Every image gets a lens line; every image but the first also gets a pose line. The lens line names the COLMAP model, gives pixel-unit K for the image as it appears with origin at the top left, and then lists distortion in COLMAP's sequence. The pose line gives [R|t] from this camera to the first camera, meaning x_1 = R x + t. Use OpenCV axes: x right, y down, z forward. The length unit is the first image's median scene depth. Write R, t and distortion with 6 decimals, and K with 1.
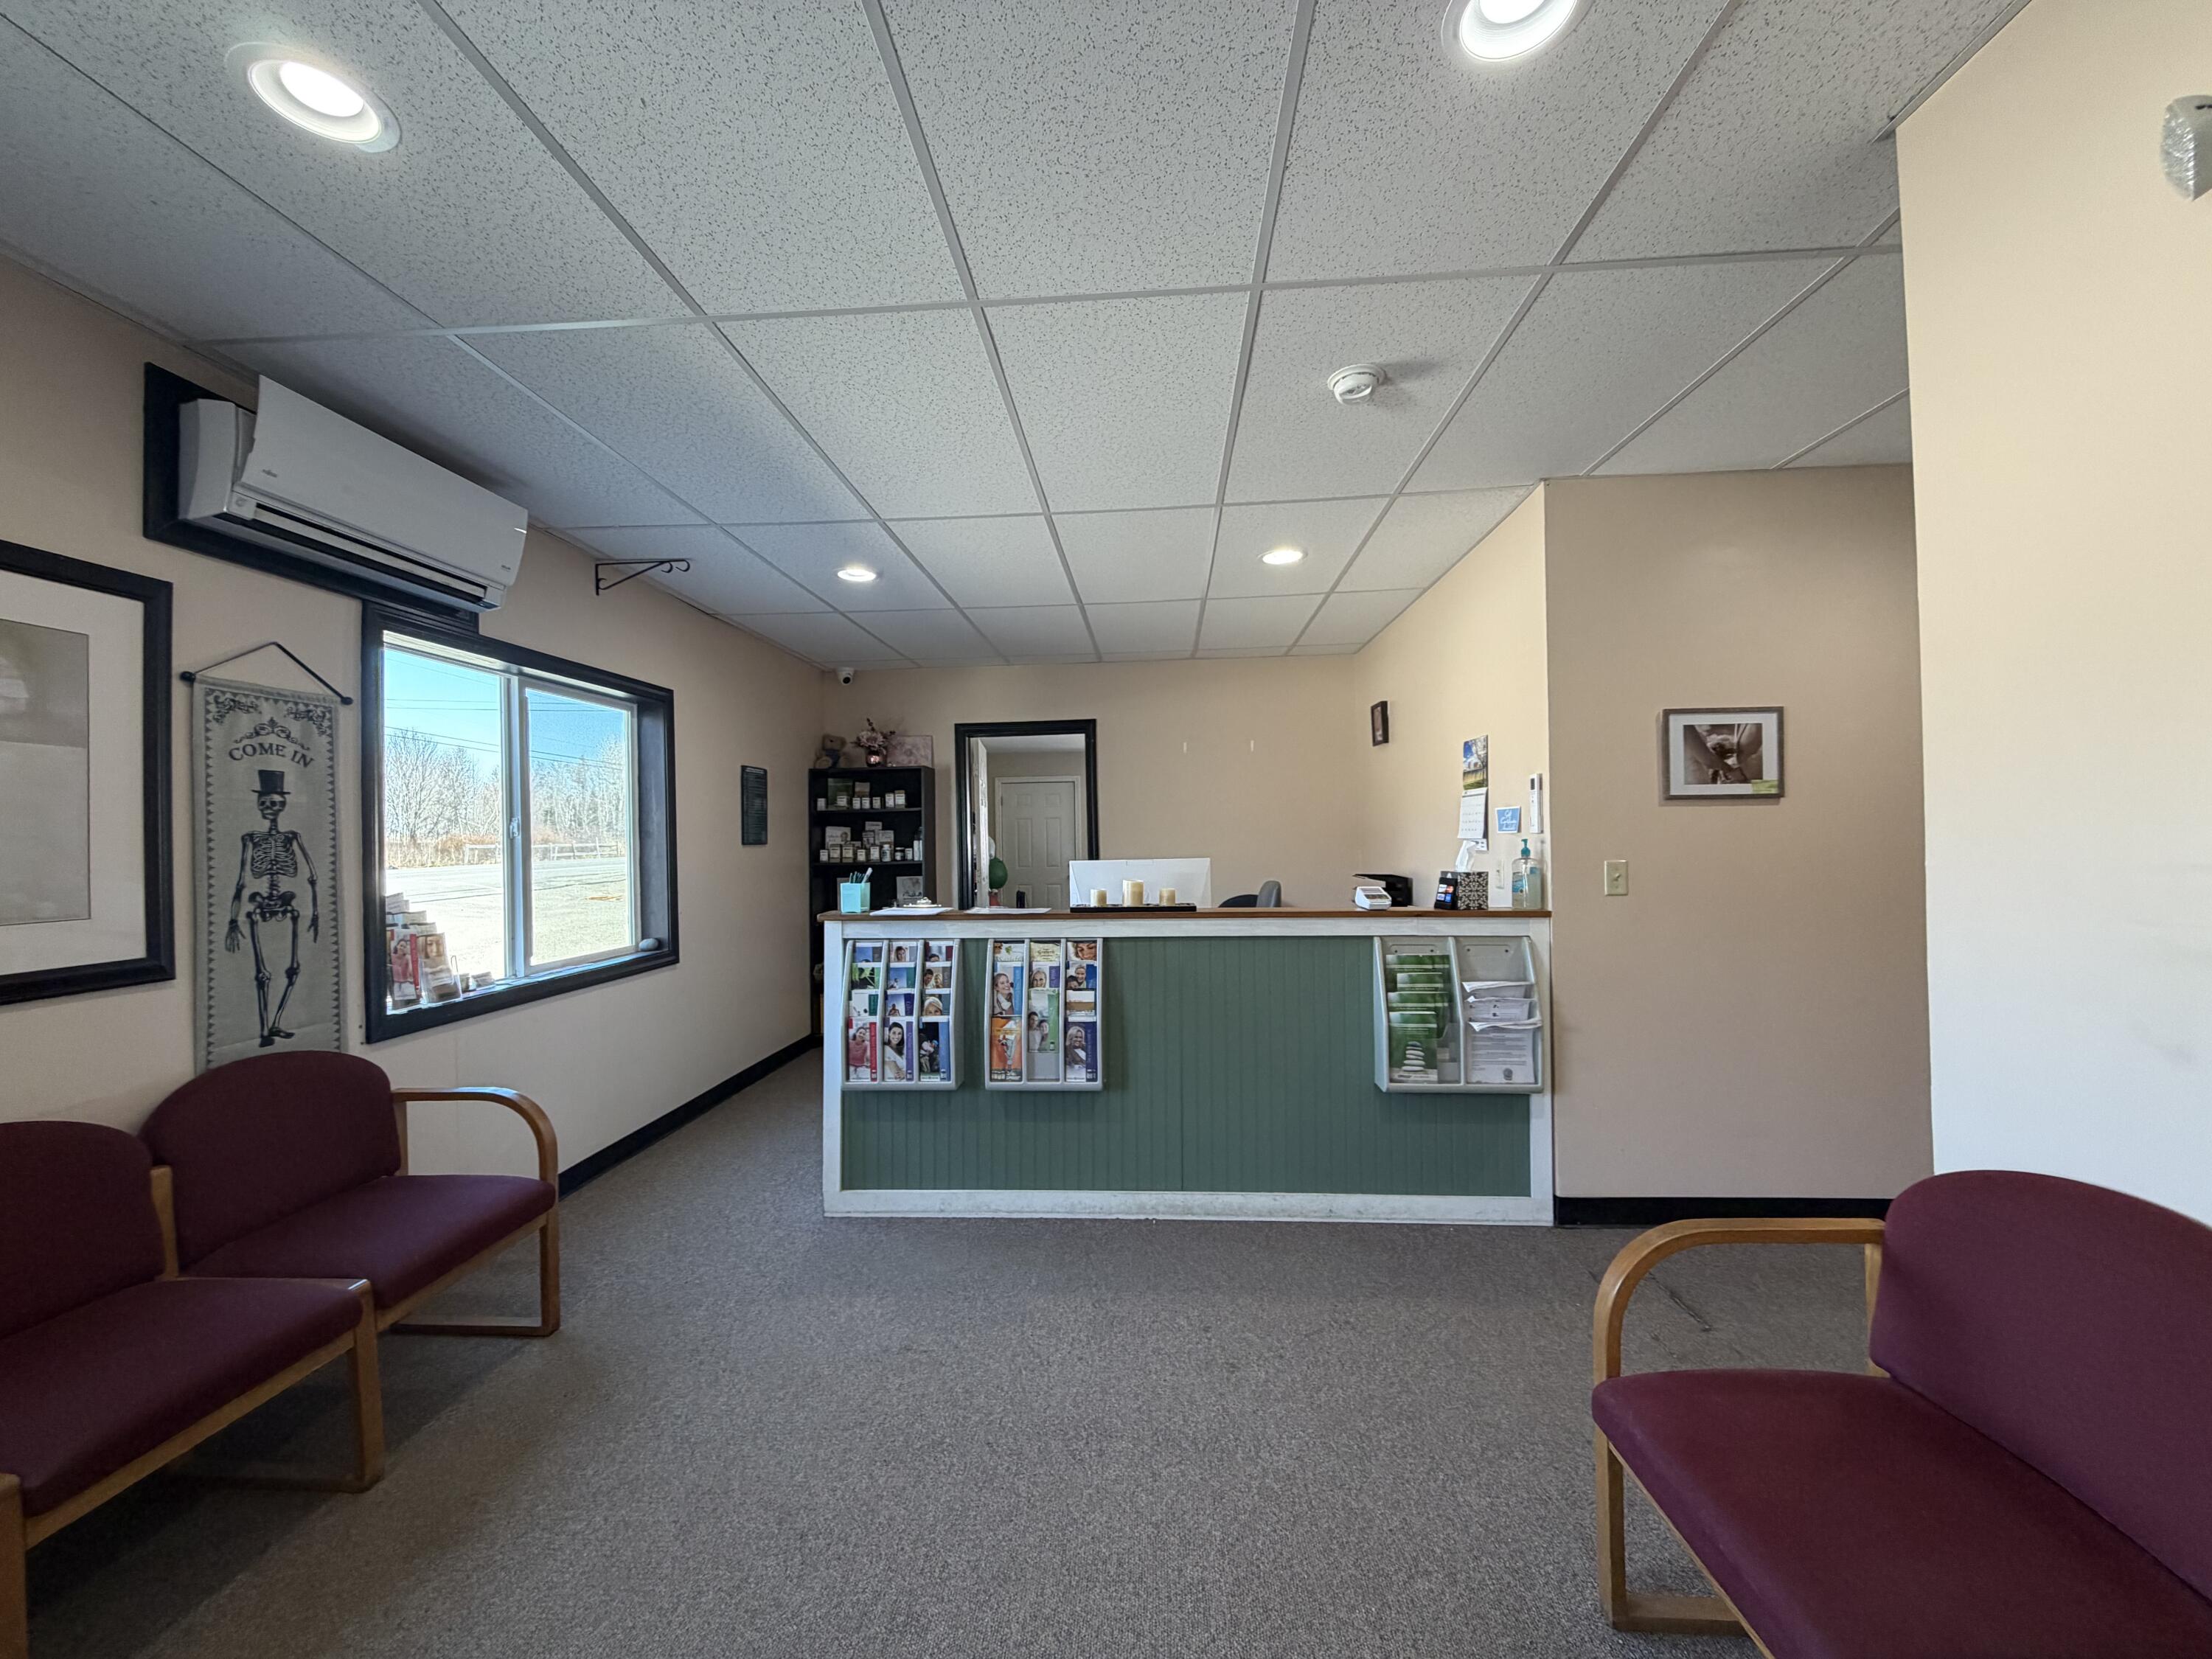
lens RADIAL K [[886.4, 0, 1104.5], [0, 886.4, 832.7], [0, 0, 1]] dist [0.000132, 0.000848]
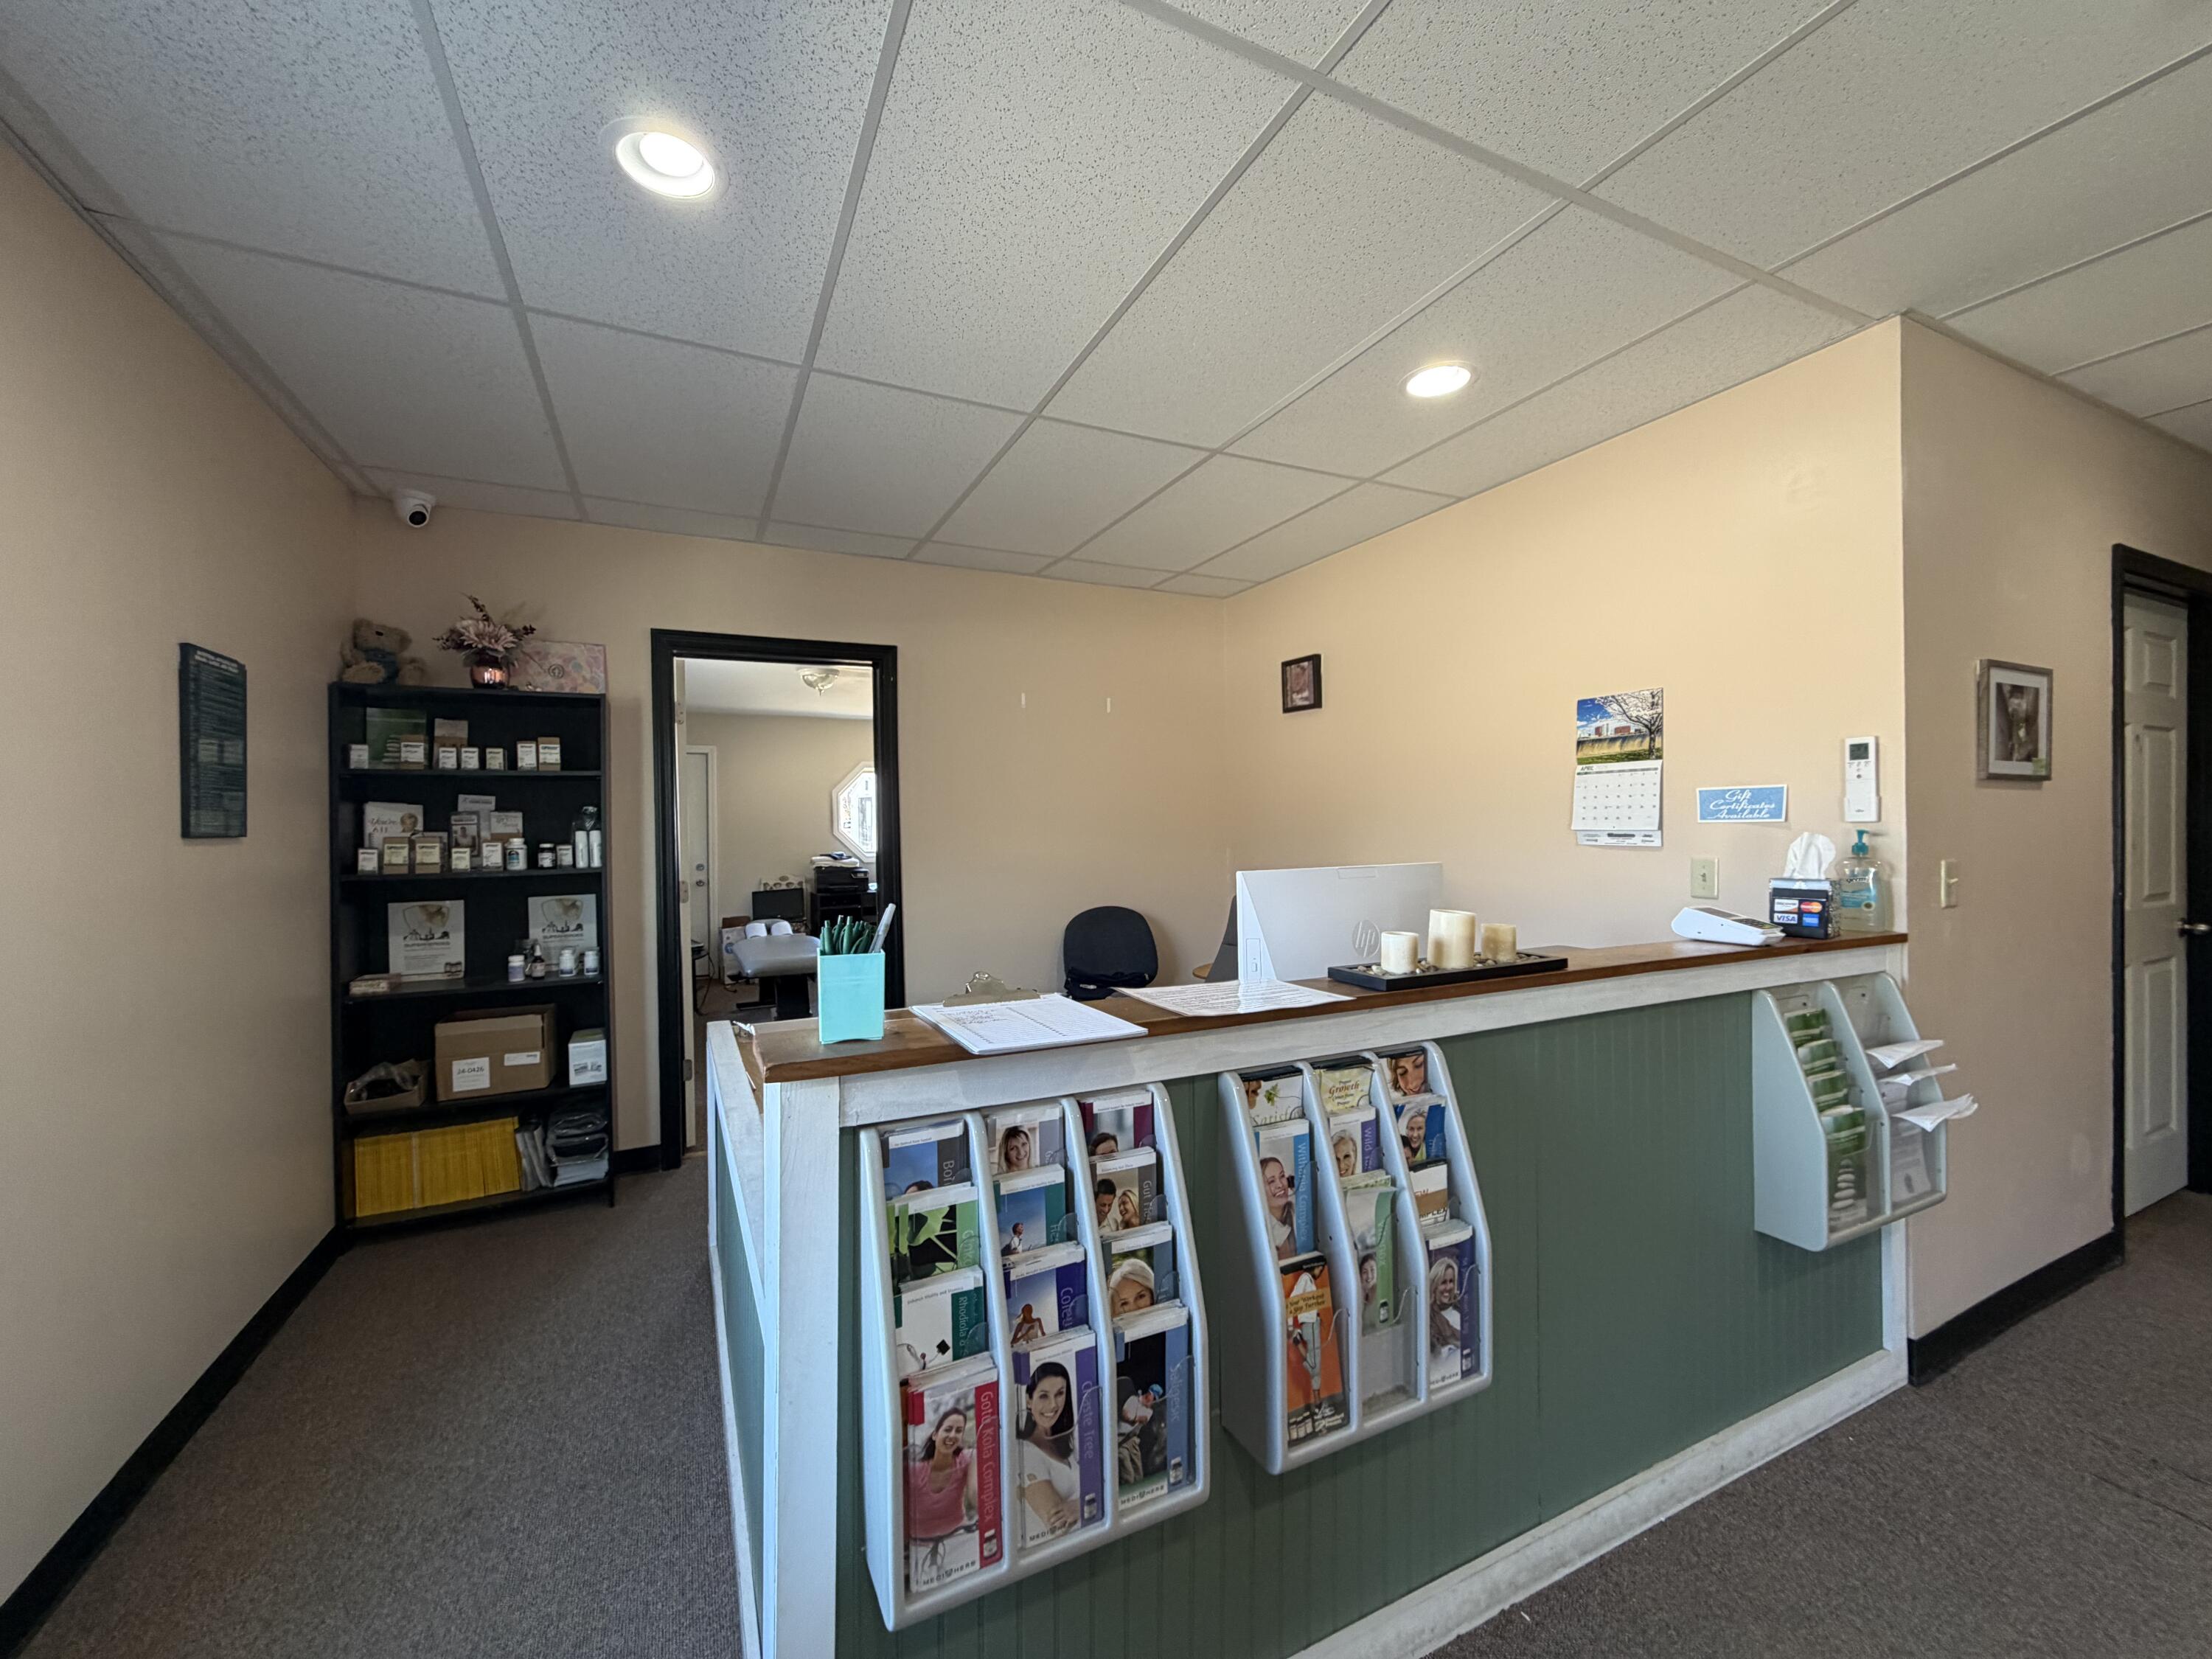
lens RADIAL K [[886.4, 0, 1108.1], [0, 886.4, 830.6], [0, 0, 1]] dist [0.000132, 0.000848]
pose [[0.869009, 0.004851, 0.494773, -0.372095], [-0.006966, 0.999973, 0.002431, 0.009537], [-0.494748, -0.005559, 0.869019, 0.673704]]
